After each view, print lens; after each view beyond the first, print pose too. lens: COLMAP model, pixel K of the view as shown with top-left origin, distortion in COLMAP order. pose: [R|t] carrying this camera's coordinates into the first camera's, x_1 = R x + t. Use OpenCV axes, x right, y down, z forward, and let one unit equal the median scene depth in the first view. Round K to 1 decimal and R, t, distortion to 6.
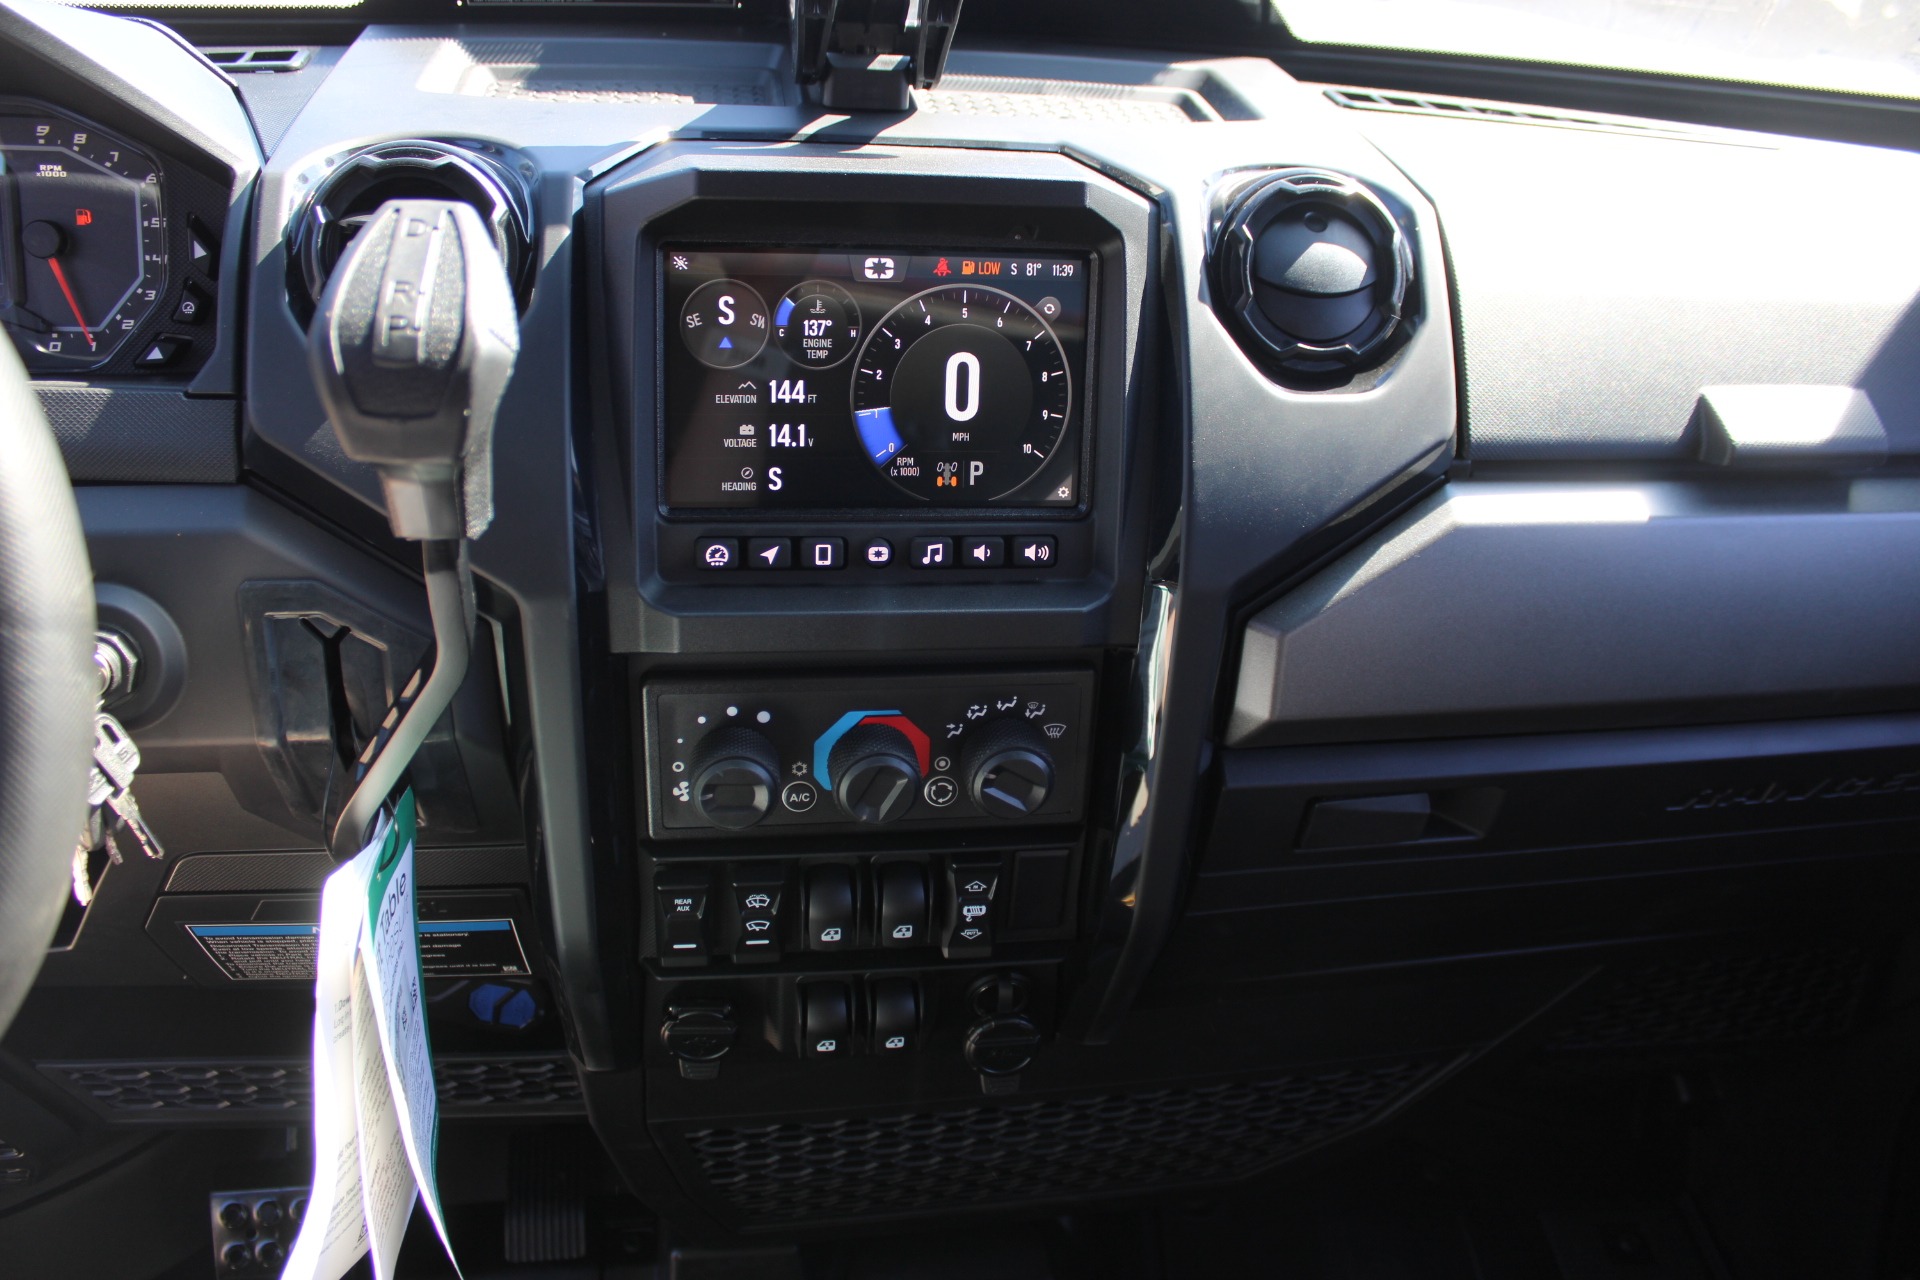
lens RADIAL K [[1584.6, 0, 964.7], [0, 1584.6, 627.5], [0, 0, 1]] dist [-0.163887, 0.142515]
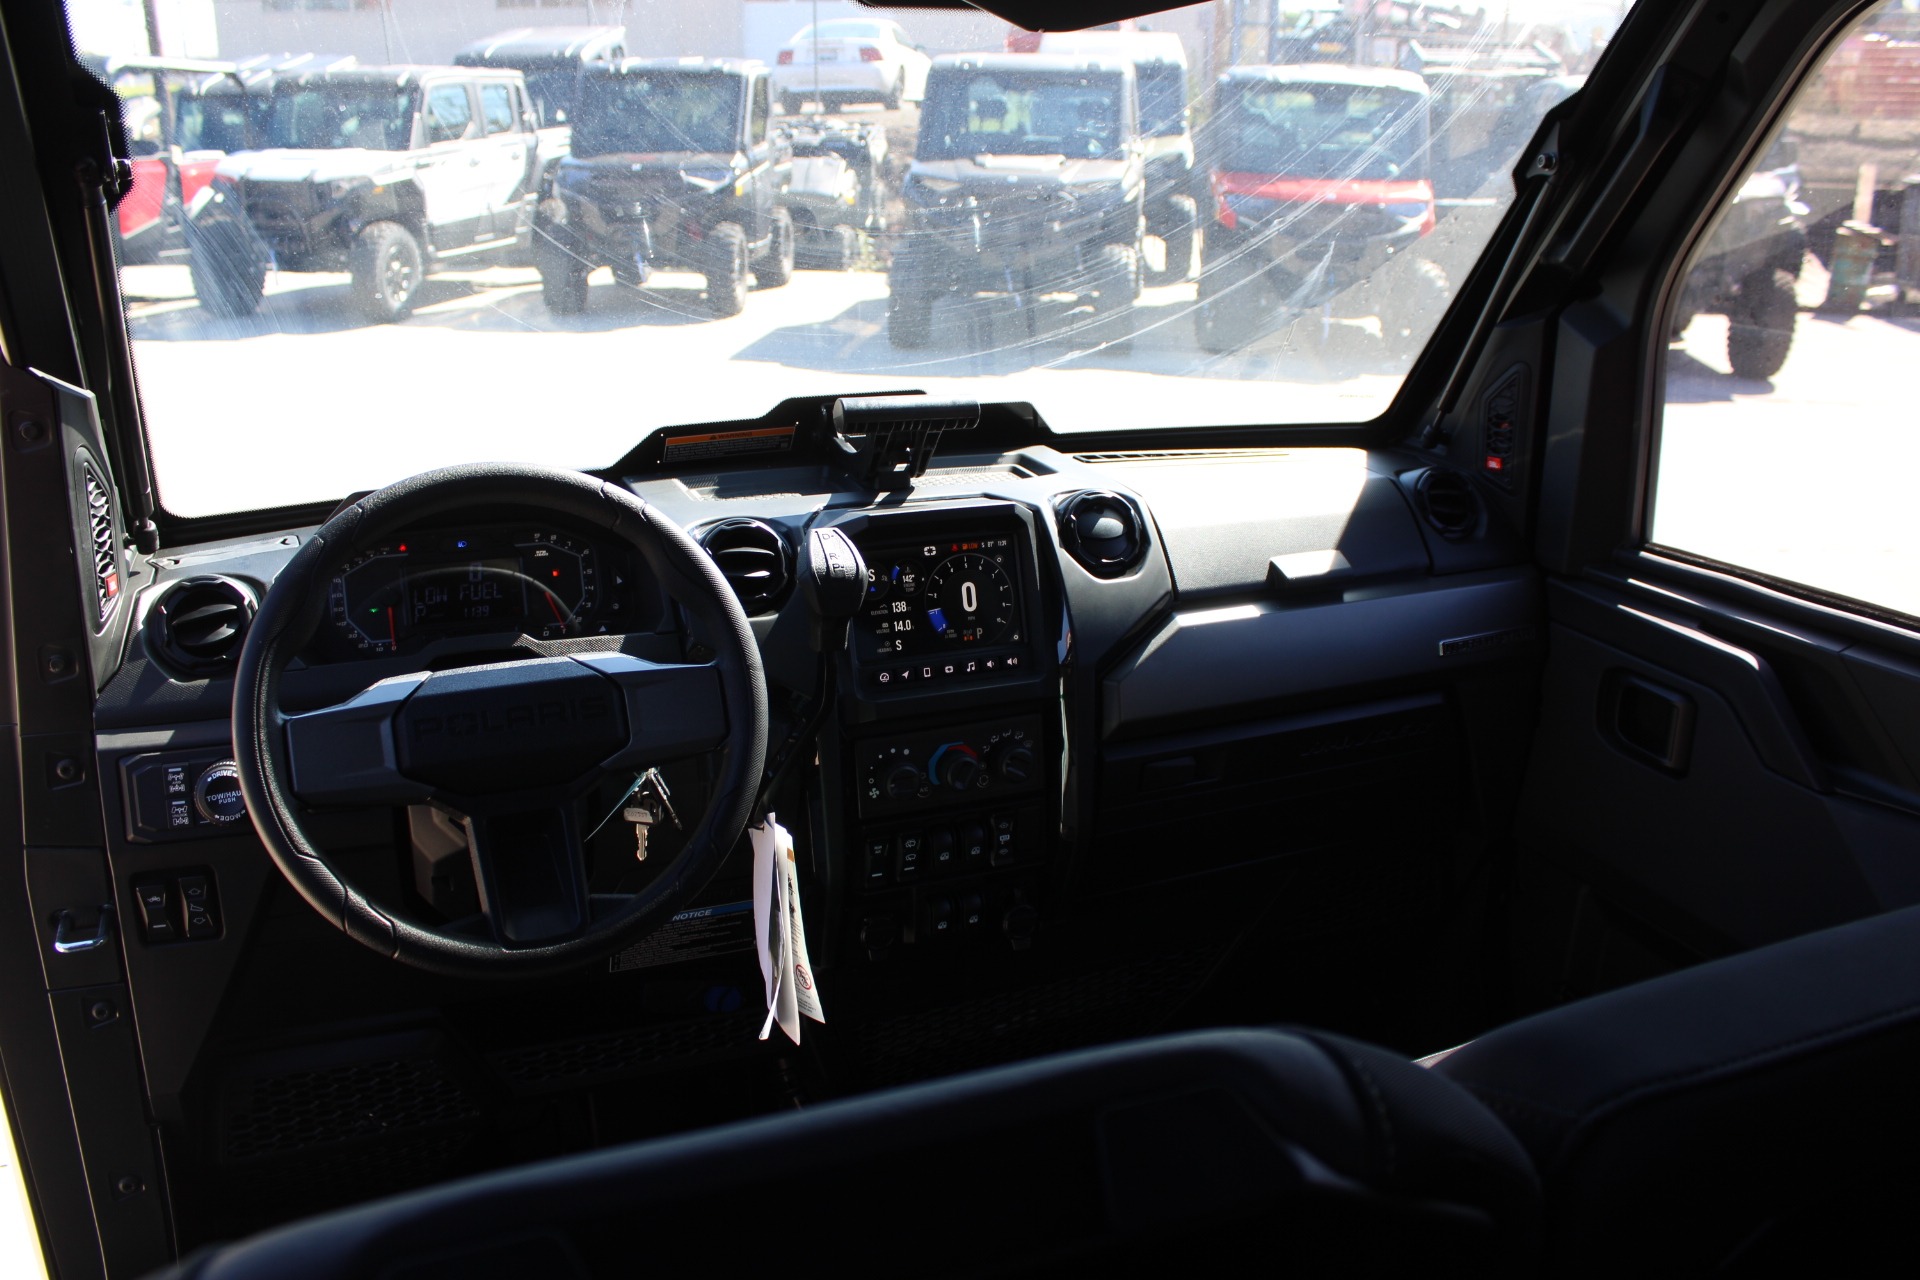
lens RADIAL K [[1584.6, 0, 964.7], [0, 1584.6, 627.5], [0, 0, 1]] dist [-0.163887, 0.142515]
pose [[0.967137, -0.136214, 0.214690, -0.505058], [0.182763, 0.959457, -0.214568, 0.383931], [-0.176758, 0.246754, 0.952822, -1.193721]]
